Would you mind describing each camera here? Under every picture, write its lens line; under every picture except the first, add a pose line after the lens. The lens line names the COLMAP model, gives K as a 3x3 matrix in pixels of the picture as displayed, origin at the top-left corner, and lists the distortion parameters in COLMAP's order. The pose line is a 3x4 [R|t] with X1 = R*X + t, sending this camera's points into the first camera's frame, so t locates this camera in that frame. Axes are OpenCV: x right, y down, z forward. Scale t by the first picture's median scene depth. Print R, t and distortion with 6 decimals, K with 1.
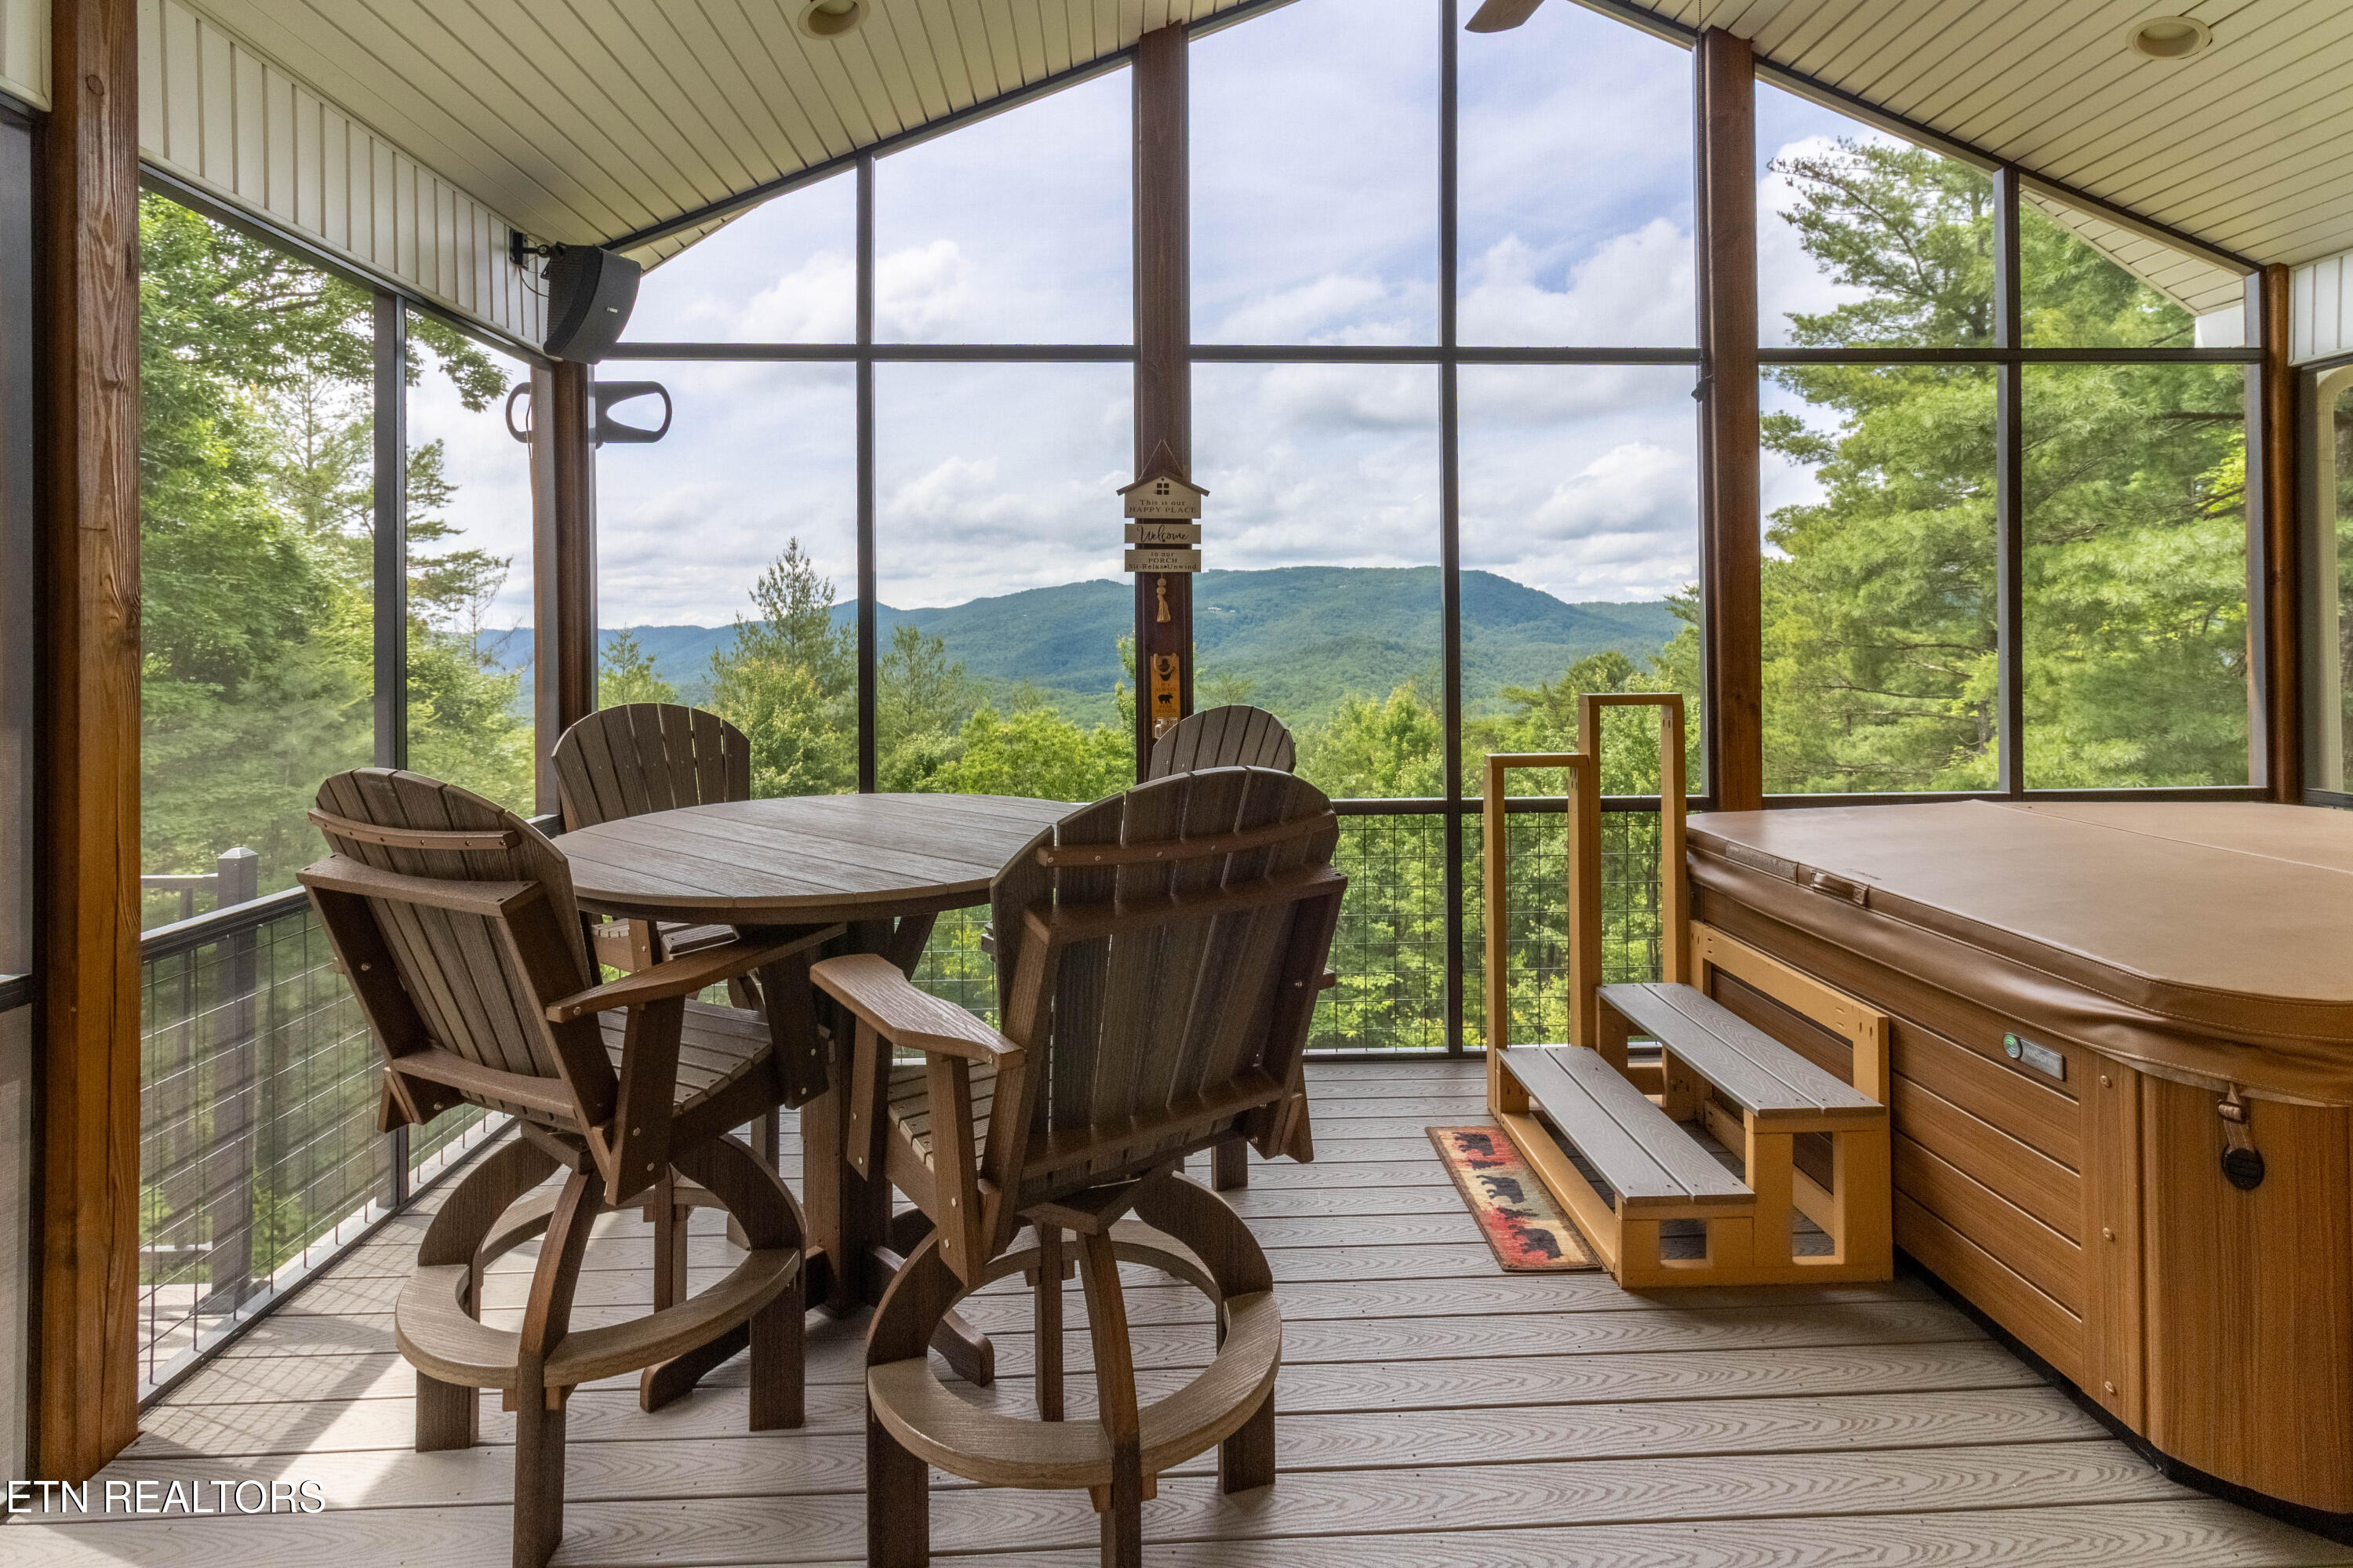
lens RADIAL K [[1089.4, 0, 1177.5], [0, 1089.4, 640.8], [0, 0, 1]] dist [-0.001537, -0.000022]
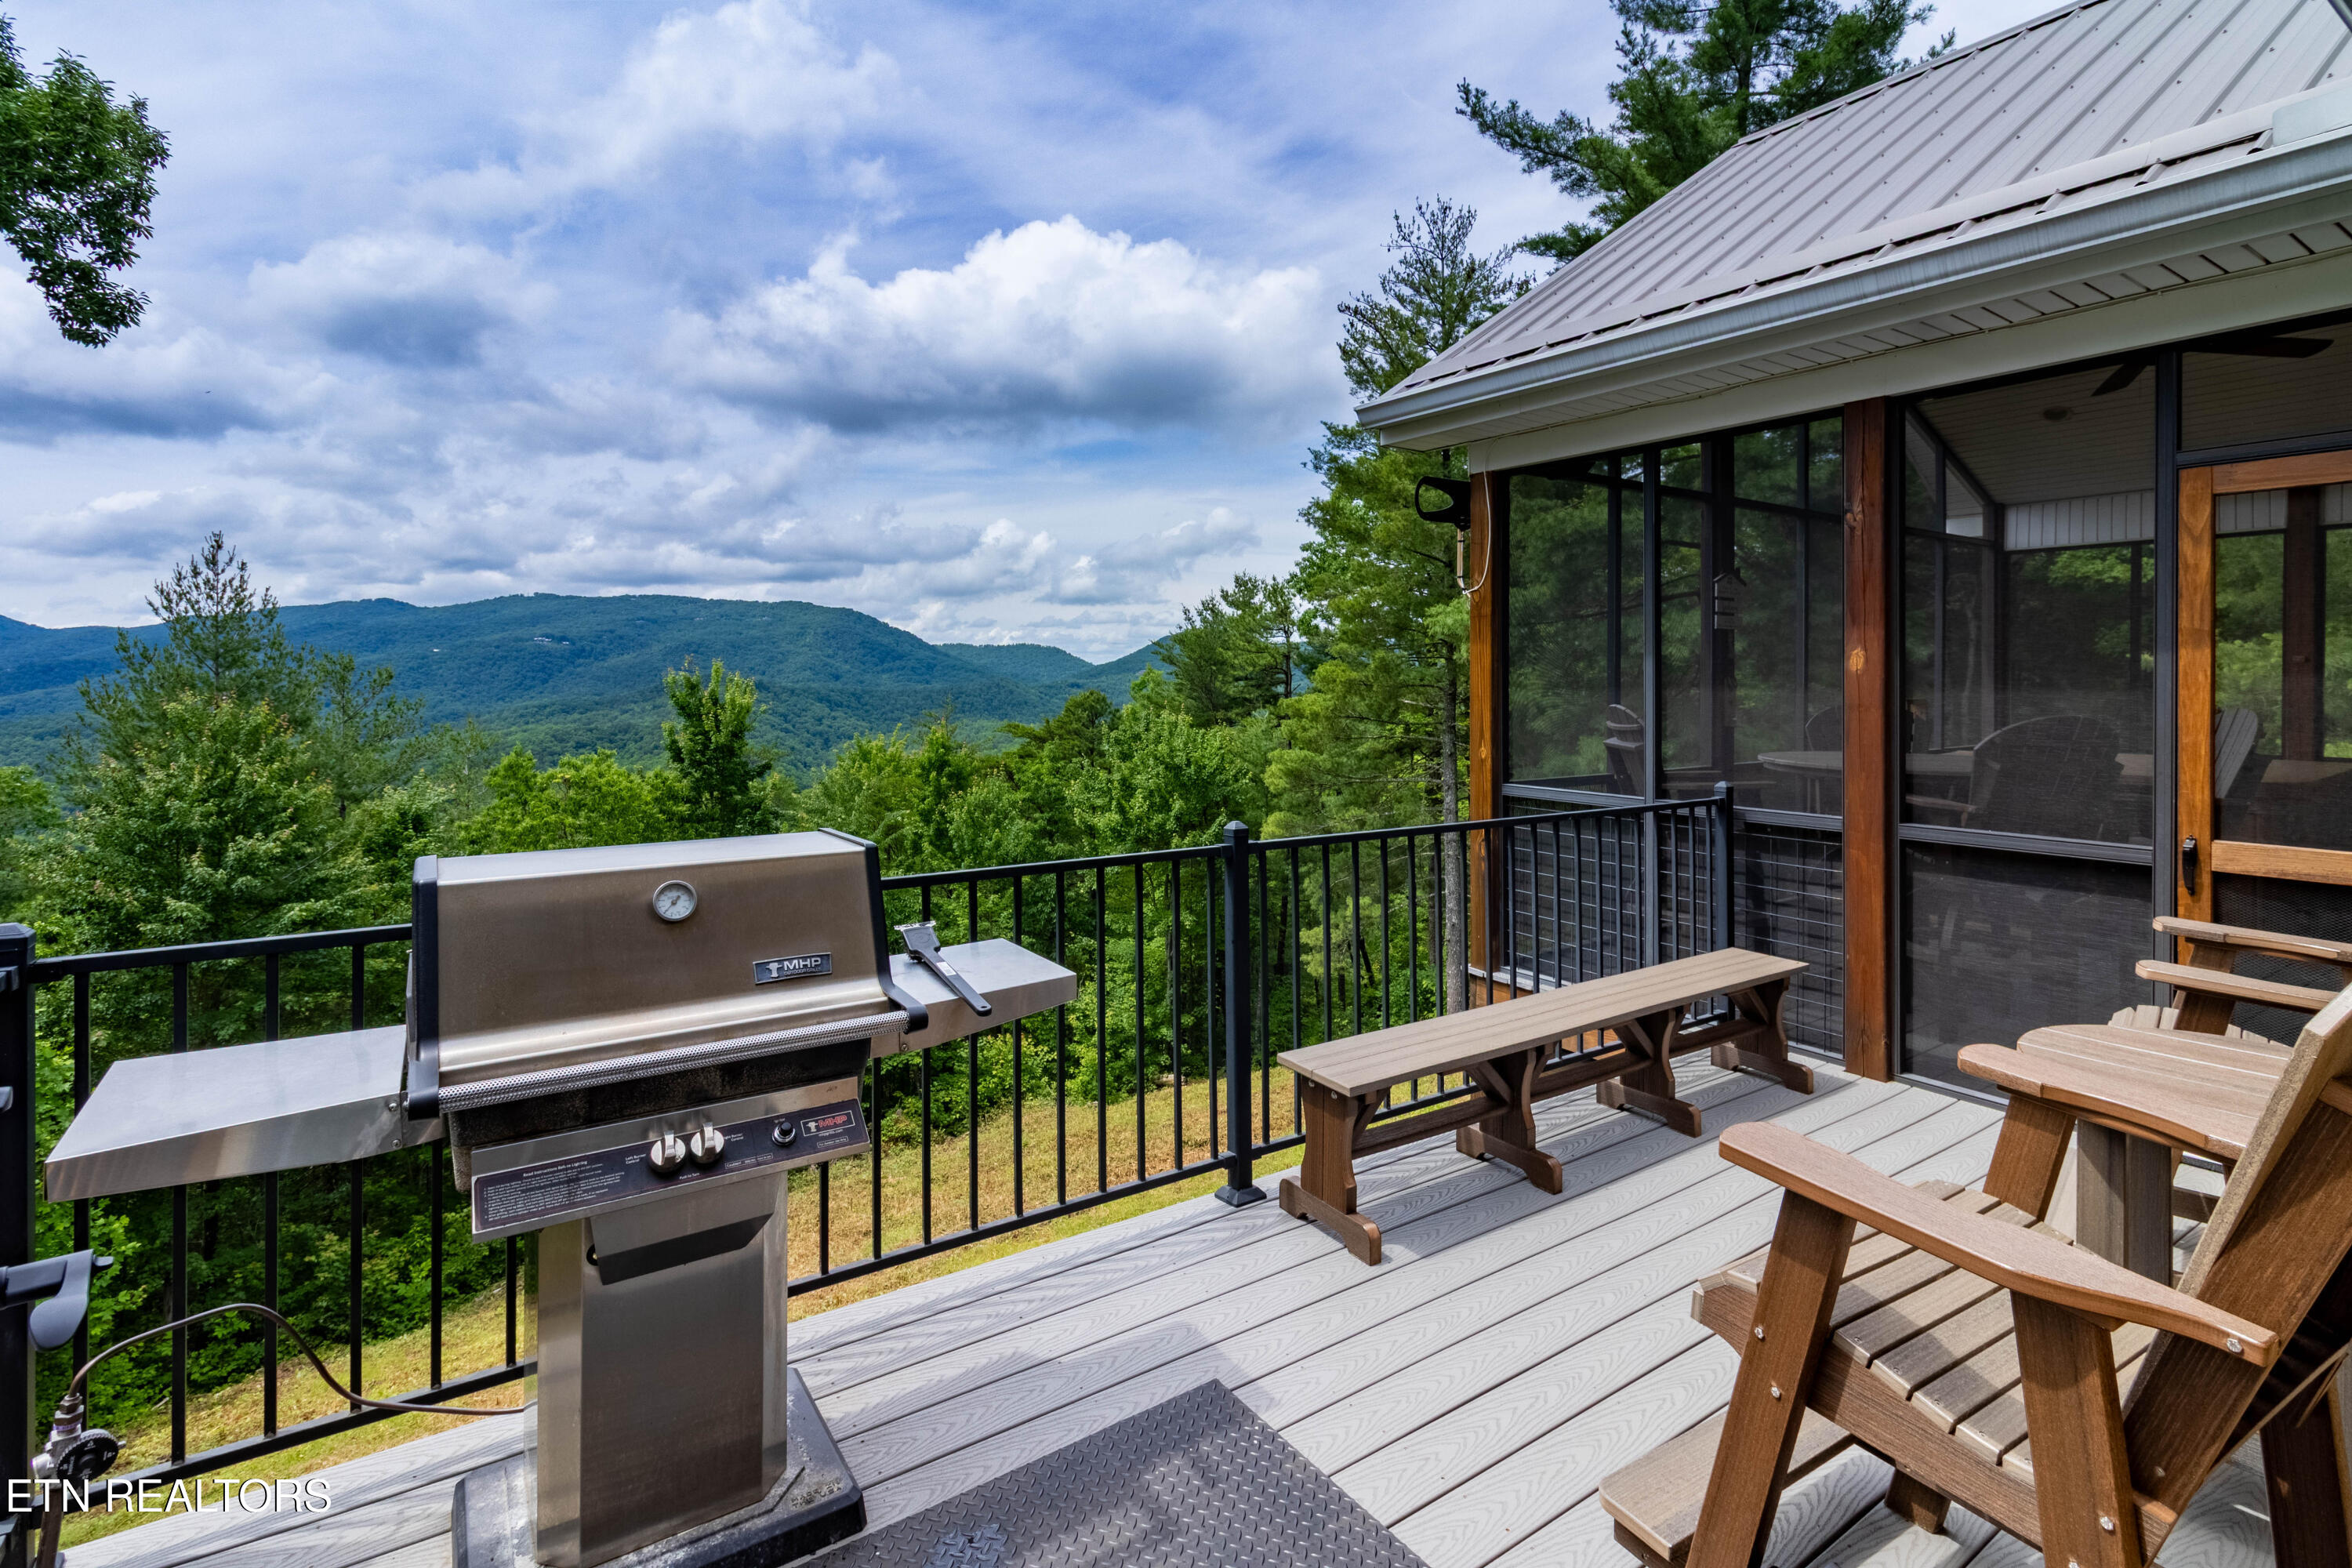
lens RADIAL K [[1100.0, 0, 1176.1], [0, 1100.0, 692.5], [0, 0, 1]] dist [-0.000197, 0.000136]
pose [[0.854396, 0.003796, 0.519608, -0.268528], [-0.009234, 0.999926, 0.007877, 0.005289], [-0.519540, -0.011528, 0.854368, -0.004204]]
